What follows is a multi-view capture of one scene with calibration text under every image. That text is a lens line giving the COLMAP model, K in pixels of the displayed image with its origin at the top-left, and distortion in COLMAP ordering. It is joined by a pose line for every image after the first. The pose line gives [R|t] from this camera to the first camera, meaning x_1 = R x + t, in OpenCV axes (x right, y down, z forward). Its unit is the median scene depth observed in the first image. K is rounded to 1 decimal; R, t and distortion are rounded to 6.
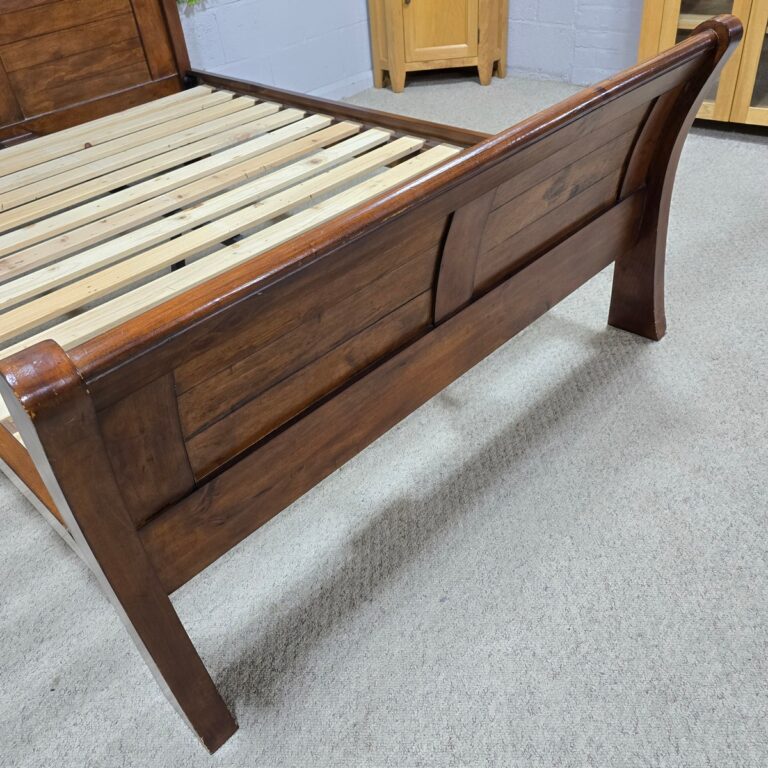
lens RADIAL K [[679.2, 0, 390.5], [0, 679.2, 388.0], [0, 0, 1]] dist [0.077841, -0.081469]
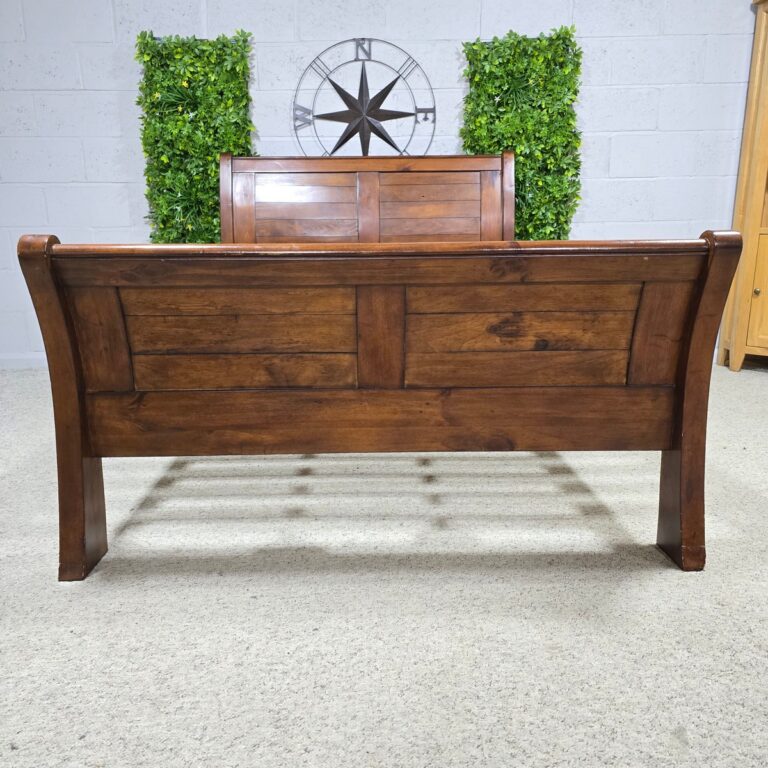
lens RADIAL K [[679.2, 0, 390.5], [0, 679.2, 388.0], [0, 0, 1]] dist [0.077841, -0.081469]
pose [[0.713976, 0.237095, -0.658805, 0.616399], [-0.485179, 0.845929, -0.221371, 0.103601], [0.504816, 0.477692, 0.719007, 0.078599]]
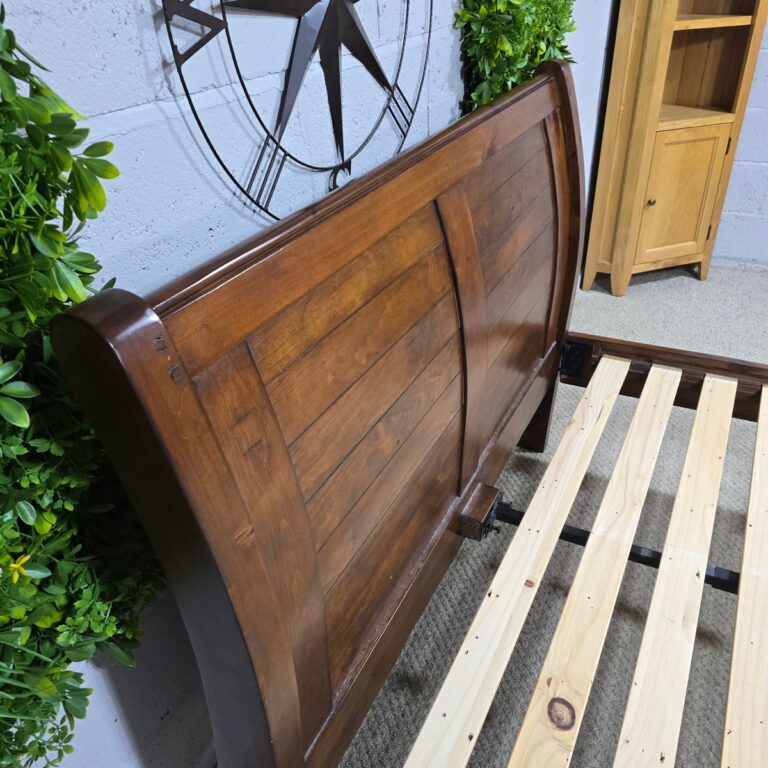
lens RADIAL K [[679.2, 0, 390.5], [0, 679.2, 388.0], [0, 0, 1]] dist [0.077841, -0.081469]
pose [[0.954720, -0.118193, 0.273020, -0.972507], [0.154747, 0.981071, -0.116418, -0.502535], [-0.254092, 0.153396, 0.954938, 0.524798]]
